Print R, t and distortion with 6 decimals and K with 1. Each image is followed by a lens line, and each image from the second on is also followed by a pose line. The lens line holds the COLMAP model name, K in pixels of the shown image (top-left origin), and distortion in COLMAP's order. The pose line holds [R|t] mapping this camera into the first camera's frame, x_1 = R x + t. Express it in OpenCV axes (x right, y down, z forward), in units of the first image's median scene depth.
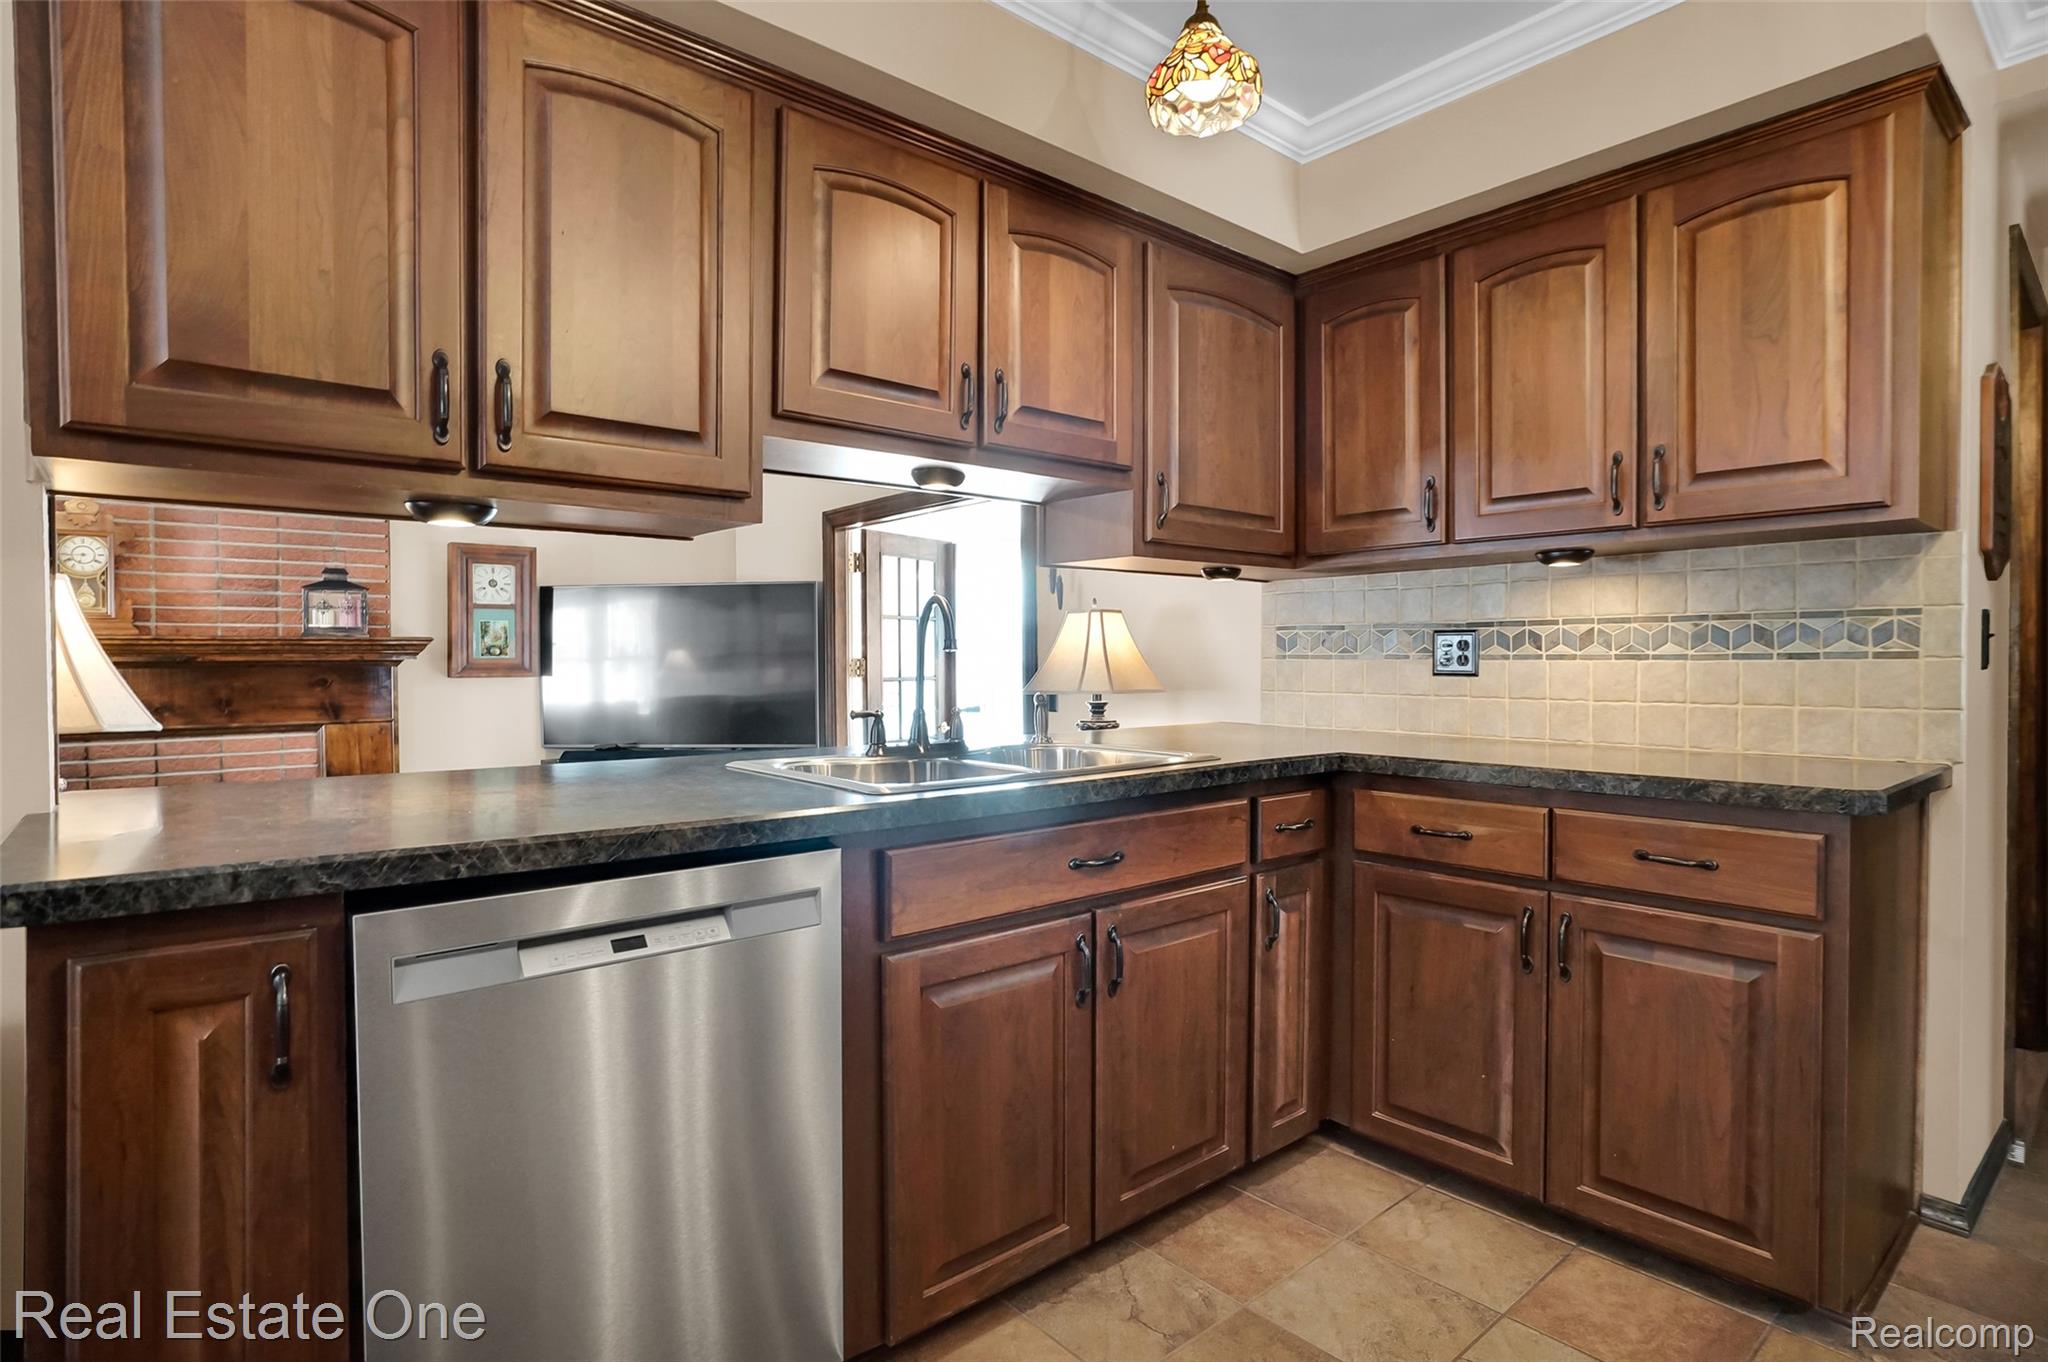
lens RADIAL K [[1042.9, 0, 989.9], [0, 1042.9, 677.4], [0, 0, 1]] dist [-0.045862, 0.022402]
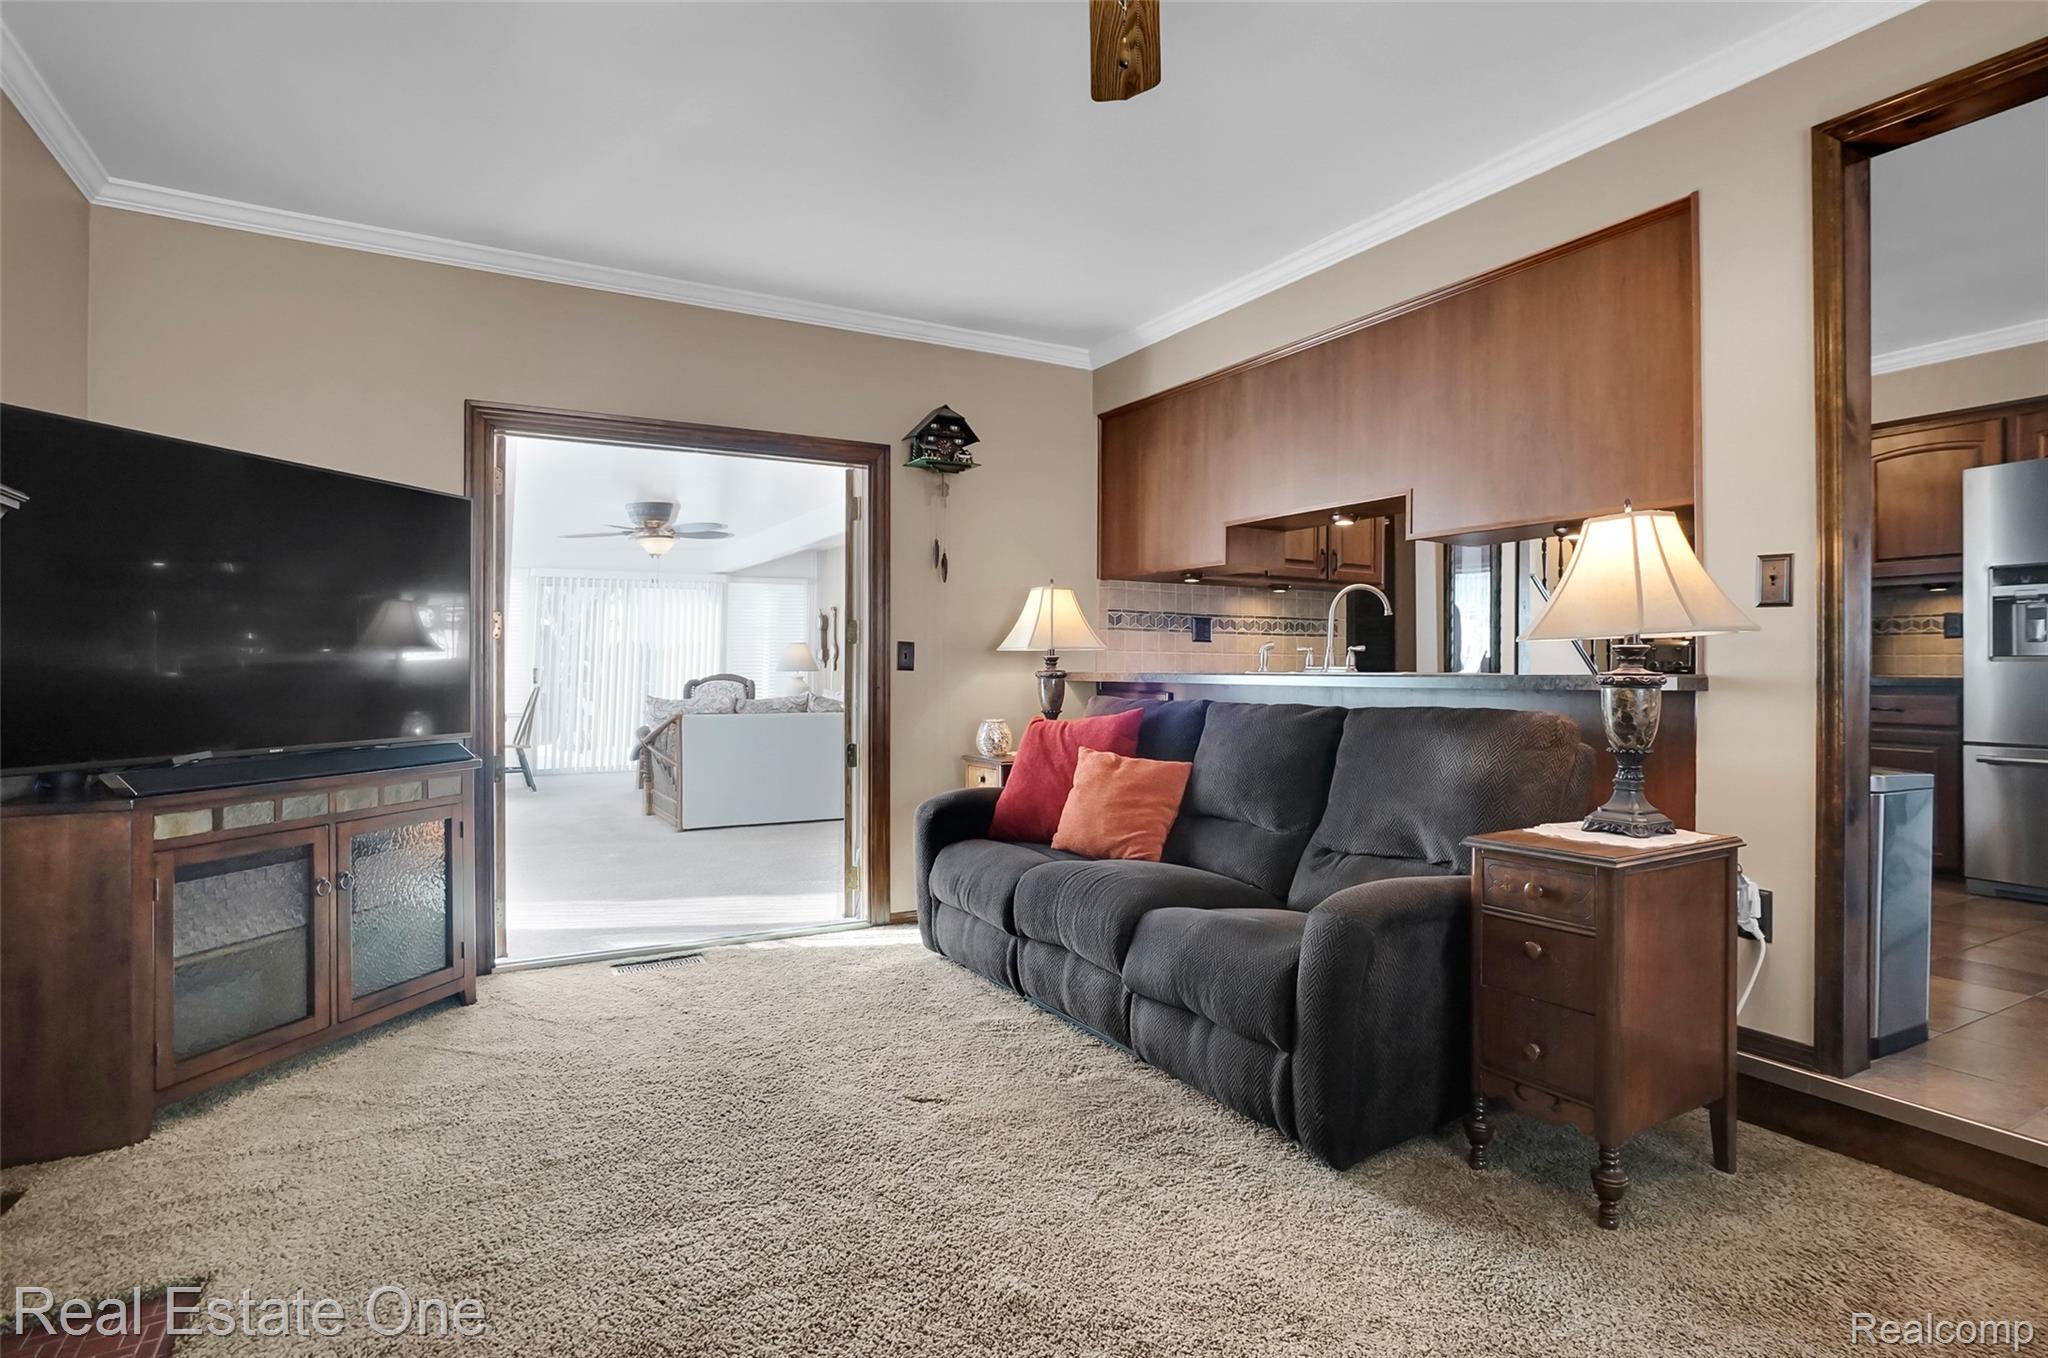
lens RADIAL K [[1042.9, 0, 1037.6], [0, 1042.9, 666.4], [0, 0, 1]] dist [-0.045862, 0.022402]
pose [[0.185330, 0.008745, 0.982637, -1.806328], [0.009706, 0.999895, -0.010730, 0.074852], [-0.982628, 0.011526, 0.185226, 1.160324]]
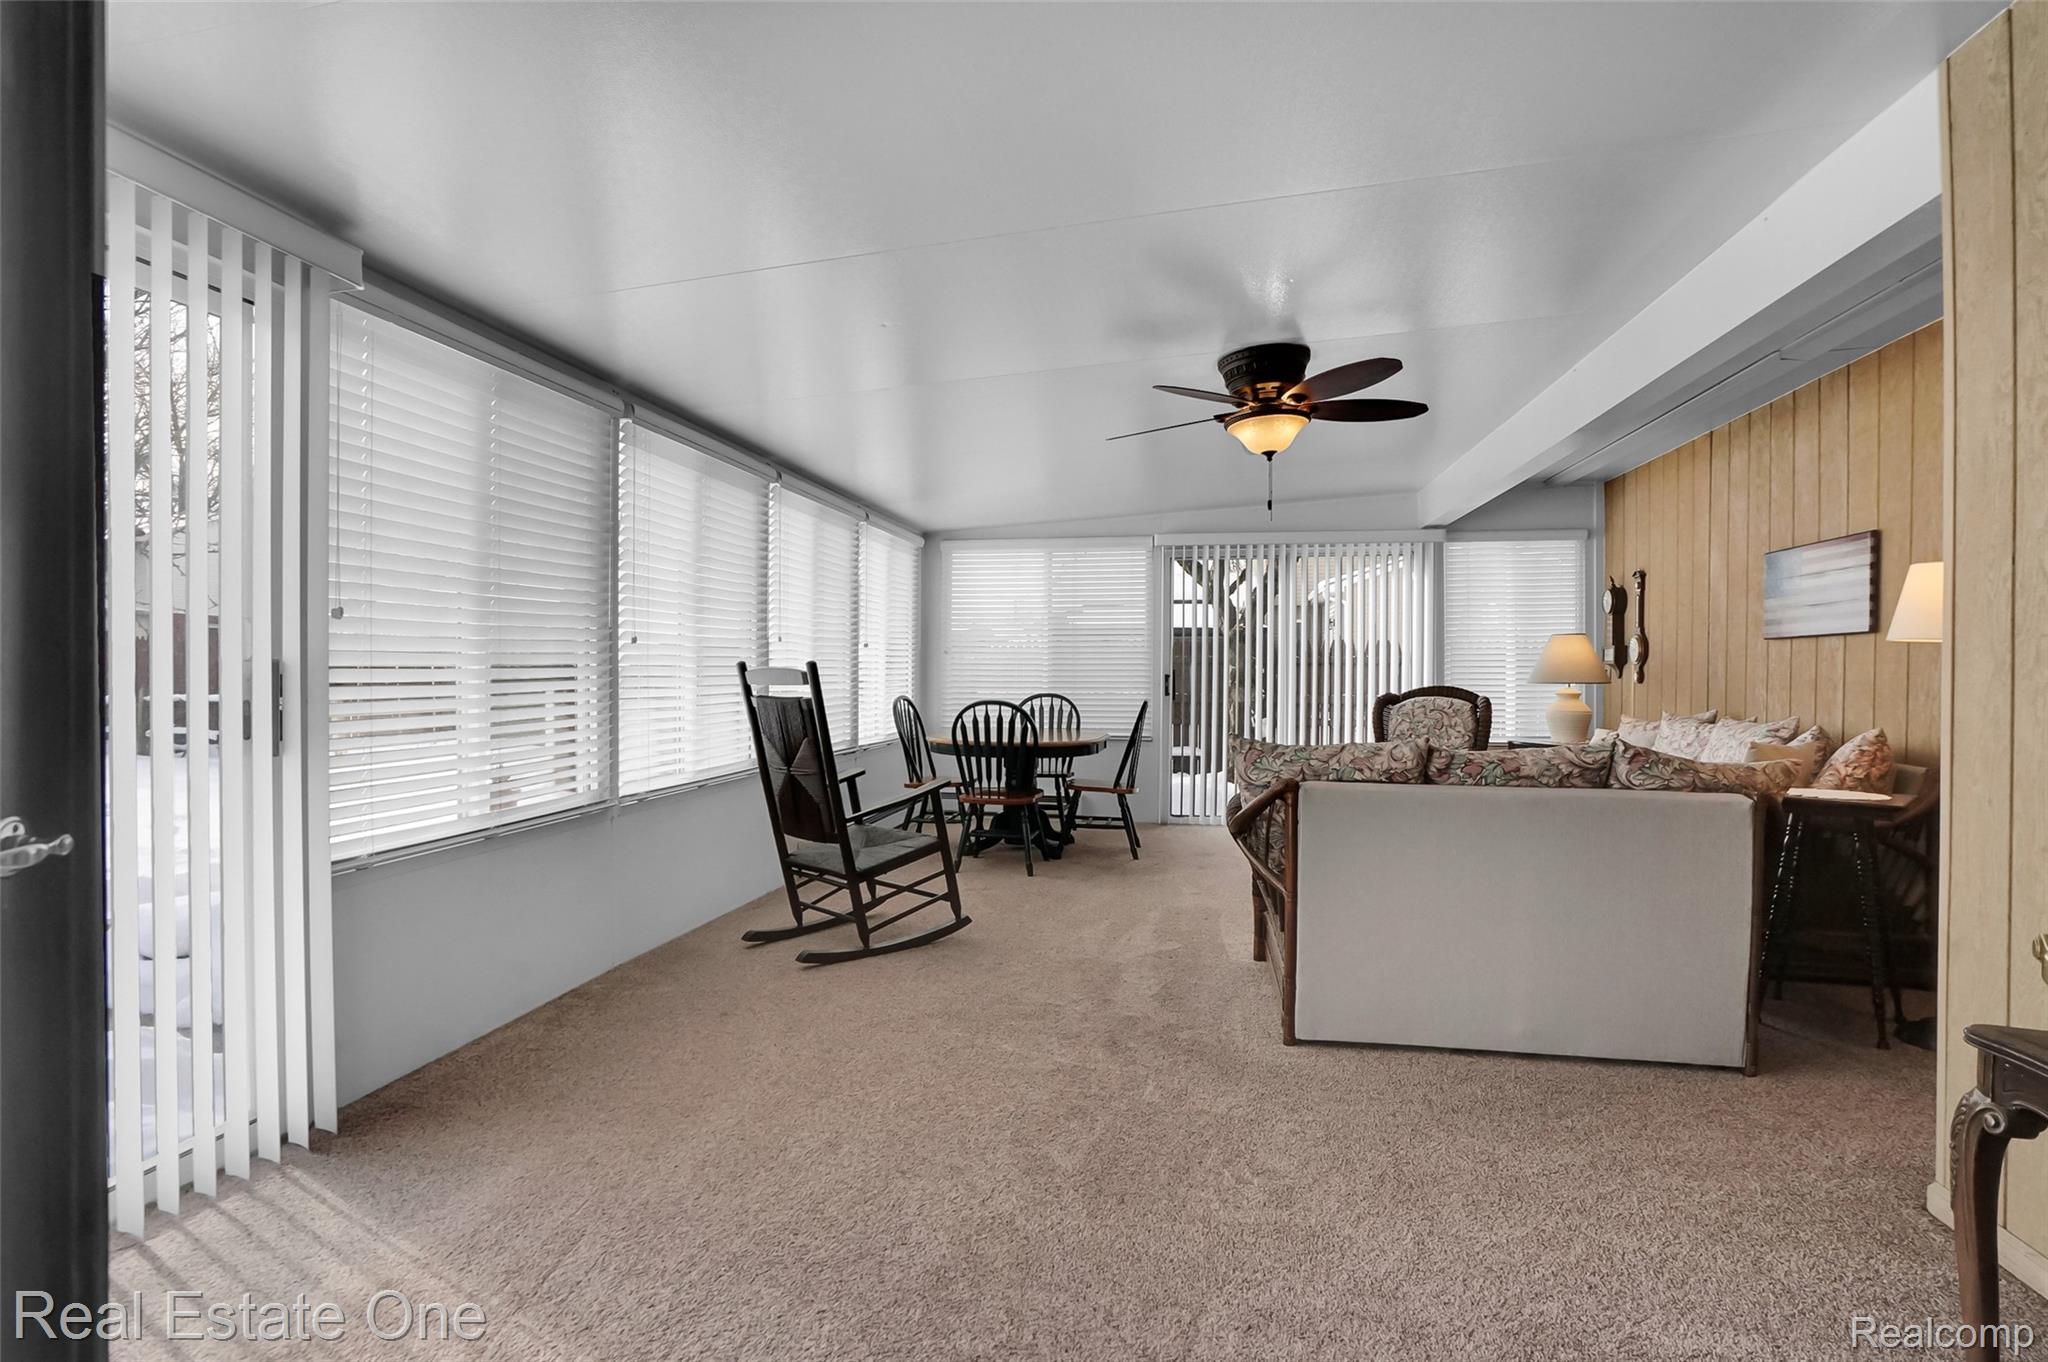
lens RADIAL K [[1024.1, 0, 1024.0], [0, 1024.1, 654.6], [0, 0, 1]] dist [-0.000814, -0.000051]
pose [[0.776183, 0.025485, 0.629992, -0.020173], [-0.007913, 0.999498, -0.030683, 0.050128], [-0.630457, 0.018831, 0.775995, 1.988081]]
